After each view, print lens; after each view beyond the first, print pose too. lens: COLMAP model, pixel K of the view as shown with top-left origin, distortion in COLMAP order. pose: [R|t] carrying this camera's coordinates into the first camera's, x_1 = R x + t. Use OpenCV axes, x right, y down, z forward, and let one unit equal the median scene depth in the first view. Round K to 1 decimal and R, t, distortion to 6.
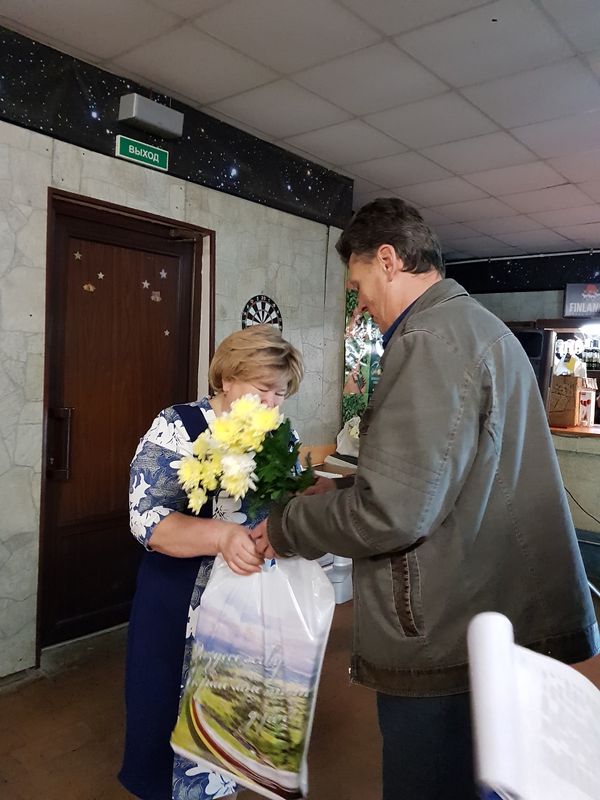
lens RADIAL K [[628.5, 0, 303.6], [0, 628.5, 390.8], [0, 0, 1]] dist [-0.000614, -0.005876]
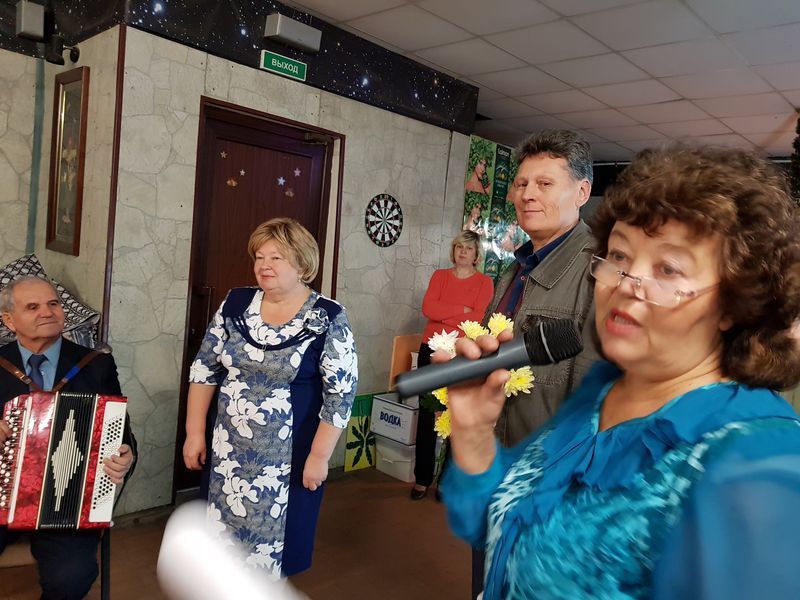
lens RADIAL K [[628.5, 0, 396.0], [0, 628.5, 293.5], [0, 0, 1]] dist [-0.000614, -0.005876]
pose [[0.995762, 0.057850, -0.071493, 0.044828], [-0.055969, 0.998038, 0.028051, -0.010207], [0.072975, -0.023930, 0.997047, -0.111407]]
